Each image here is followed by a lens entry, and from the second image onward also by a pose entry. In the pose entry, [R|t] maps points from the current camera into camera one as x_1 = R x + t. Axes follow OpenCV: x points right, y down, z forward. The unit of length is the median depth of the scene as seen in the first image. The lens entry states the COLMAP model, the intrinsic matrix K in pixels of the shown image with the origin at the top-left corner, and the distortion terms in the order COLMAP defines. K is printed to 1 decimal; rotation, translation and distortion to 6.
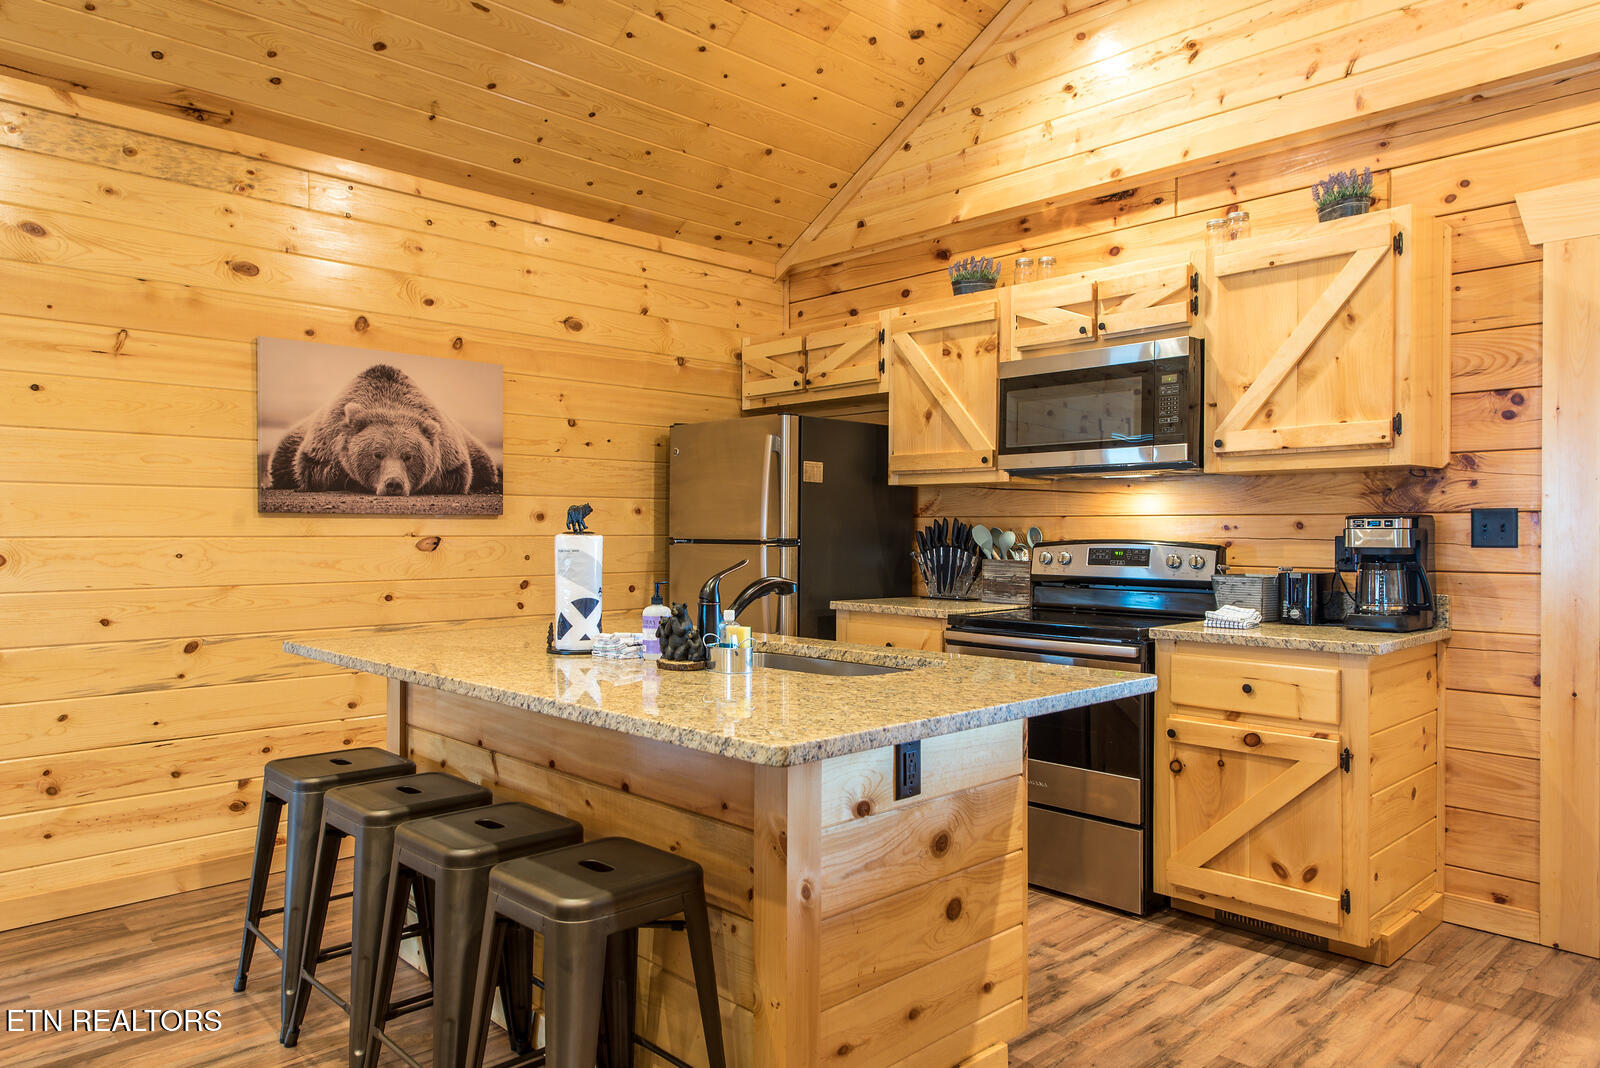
lens RADIAL K [[1072.5, 0, 800.0], [0, 1072.5, 534.0], [0, 0, 1]] dist [0.012743, -0.002387]
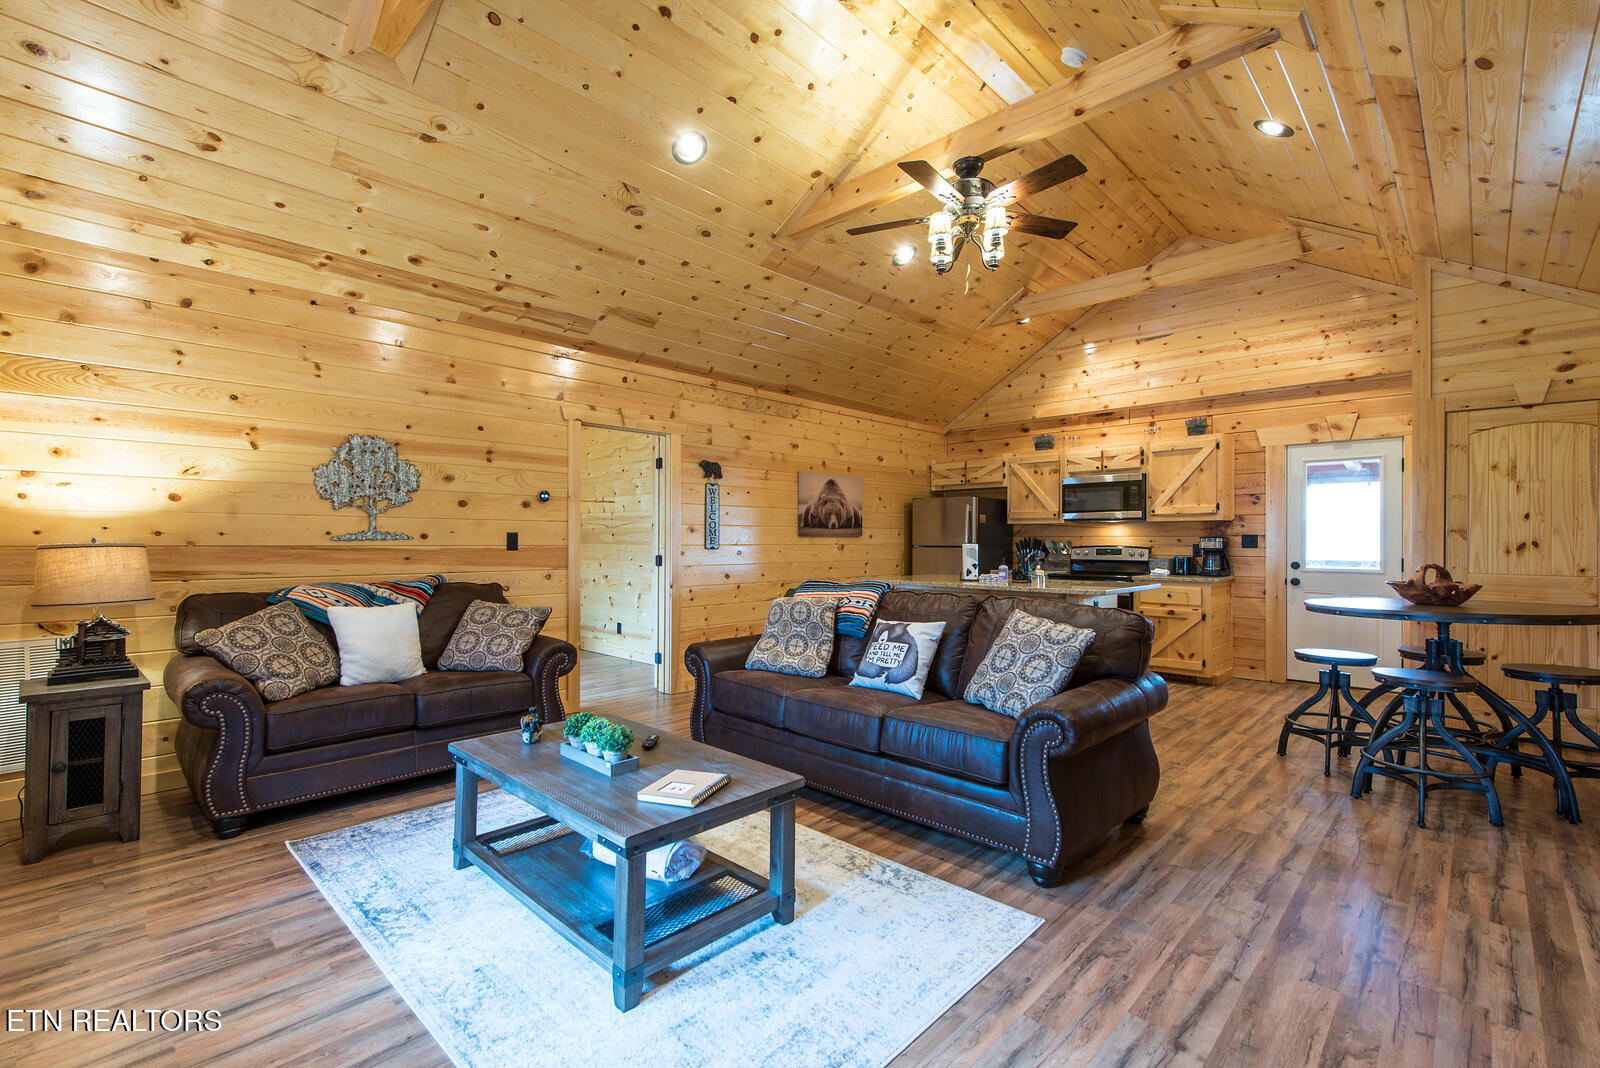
lens RADIAL K [[706.0, 0, 801.0], [0, 706.0, 538.2], [0, 0, 1]] dist [0.010409, -0.000408]
pose [[0.999490, -0.000698, 0.031928, -0.549066], [0.000931, 0.999973, -0.007281, -0.001016], [-0.031922, 0.007307, 0.999464, -0.765296]]
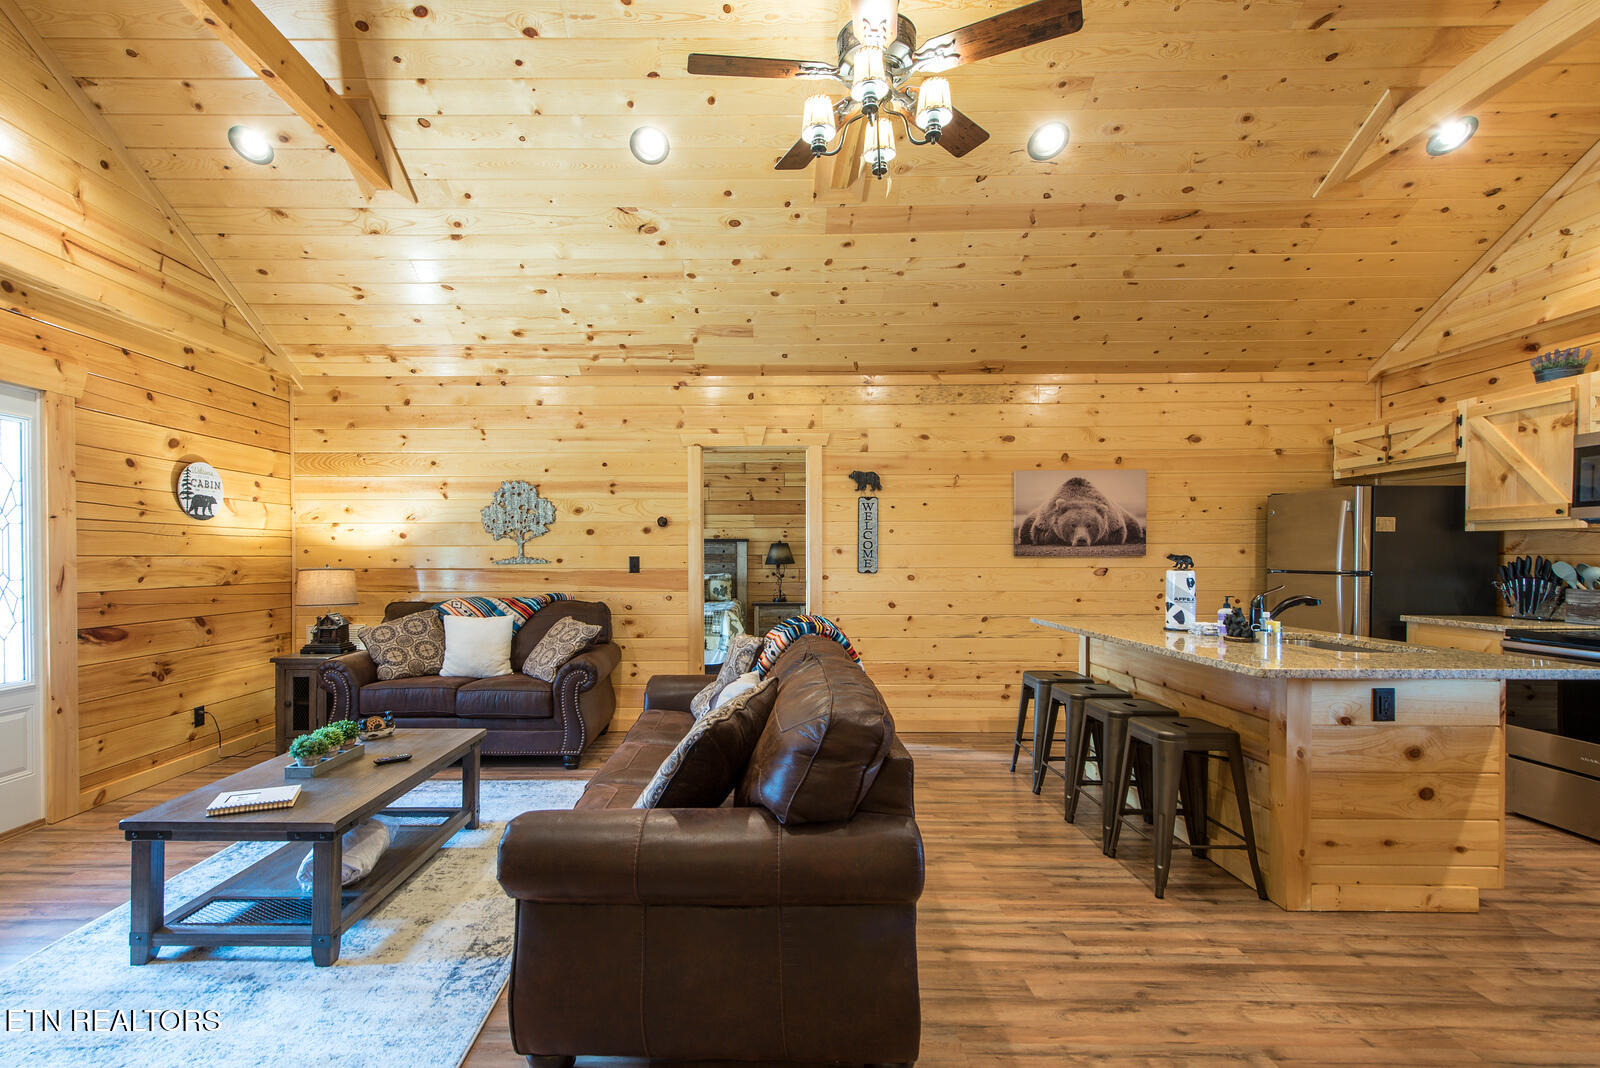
lens RADIAL K [[730.5, 0, 745.7], [0, 730.5, 566.1], [0, 0, 1]] dist [0.019203, -0.004834]
pose [[0.707453, 0.005435, -0.706739, 0.123333], [0.001767, 0.999954, 0.009458, -0.015082], [0.706758, -0.007940, 0.707411, -0.351977]]
